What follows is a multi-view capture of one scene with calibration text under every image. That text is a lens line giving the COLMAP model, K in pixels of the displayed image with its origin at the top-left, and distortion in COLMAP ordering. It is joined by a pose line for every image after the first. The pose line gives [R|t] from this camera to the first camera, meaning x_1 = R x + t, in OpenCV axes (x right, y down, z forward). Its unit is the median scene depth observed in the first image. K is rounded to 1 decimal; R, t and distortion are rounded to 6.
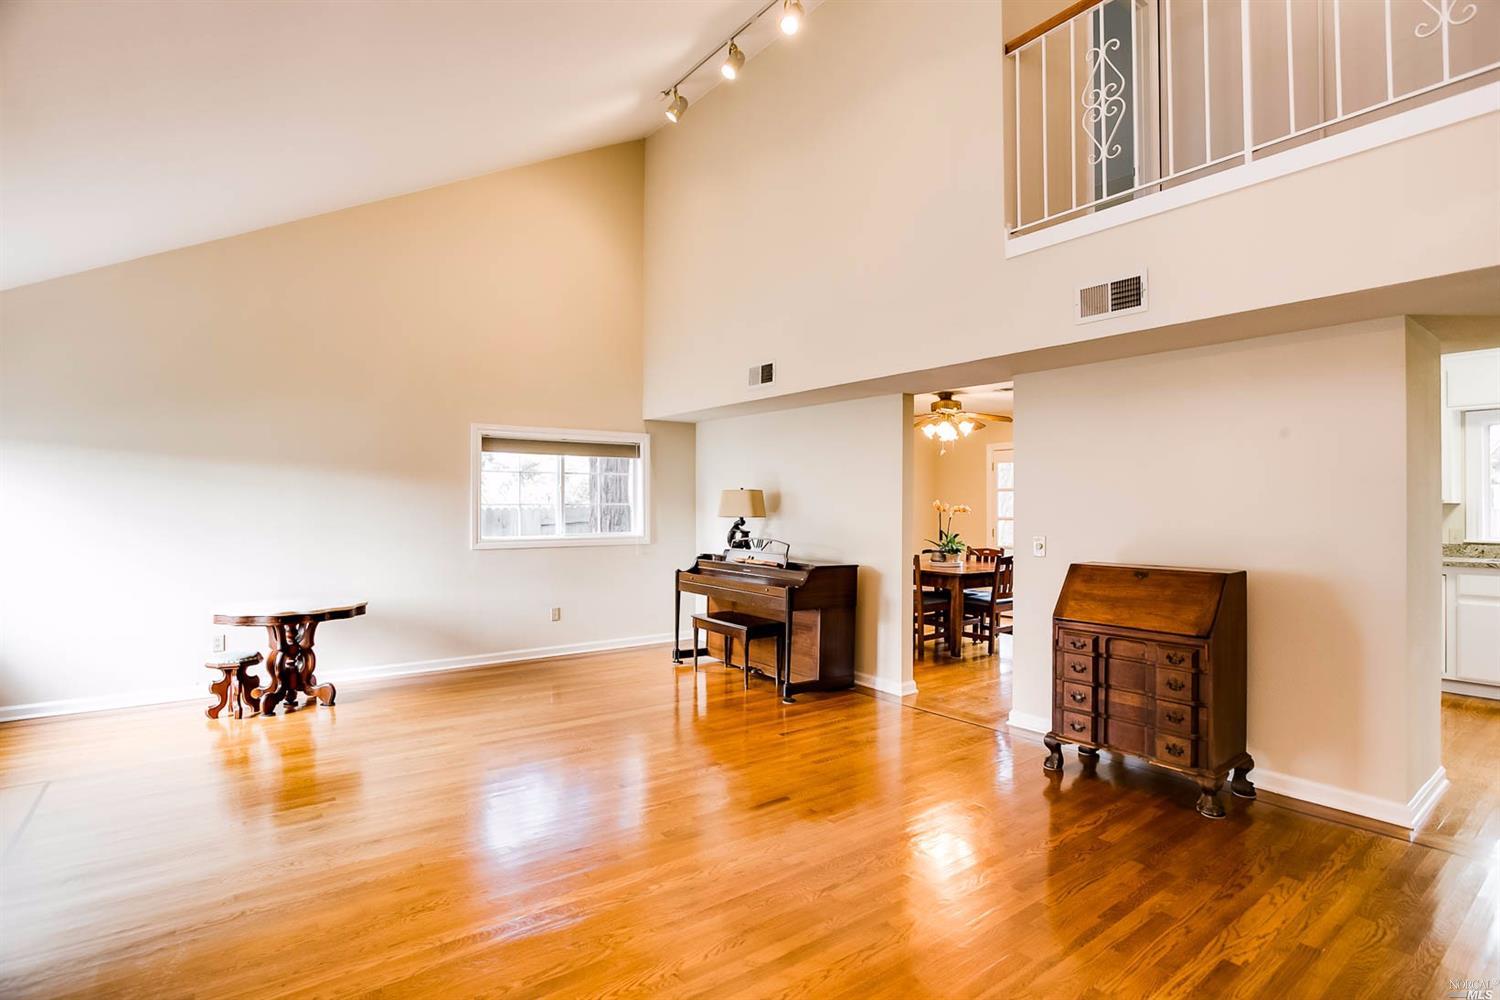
lens RADIAL K [[727.4, 0, 752.9], [0, 727.4, 504.6], [0, 0, 1]] dist [-0.062755, 0.023237]
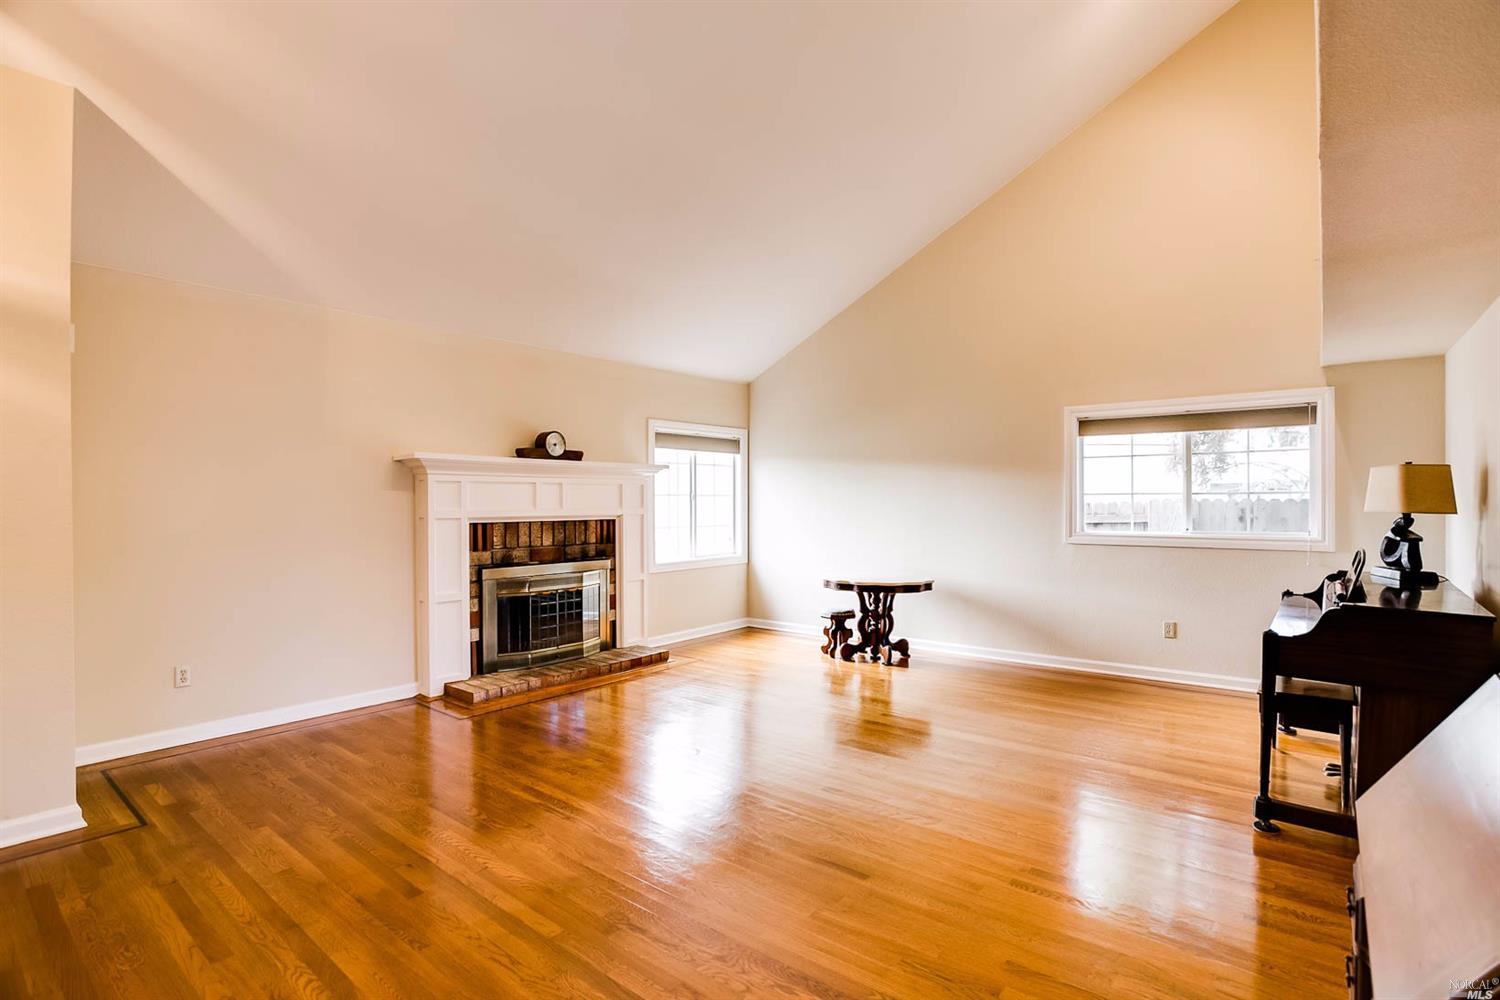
lens RADIAL K [[727.4, 0, 752.9], [0, 727.4, 504.6], [0, 0, 1]] dist [-0.062755, 0.023237]
pose [[0.253841, 0.005559, -0.967230, 0.490555], [0.004716, 0.999964, 0.006985, 0.005586], [0.967234, -0.006334, 0.253806, 0.457788]]
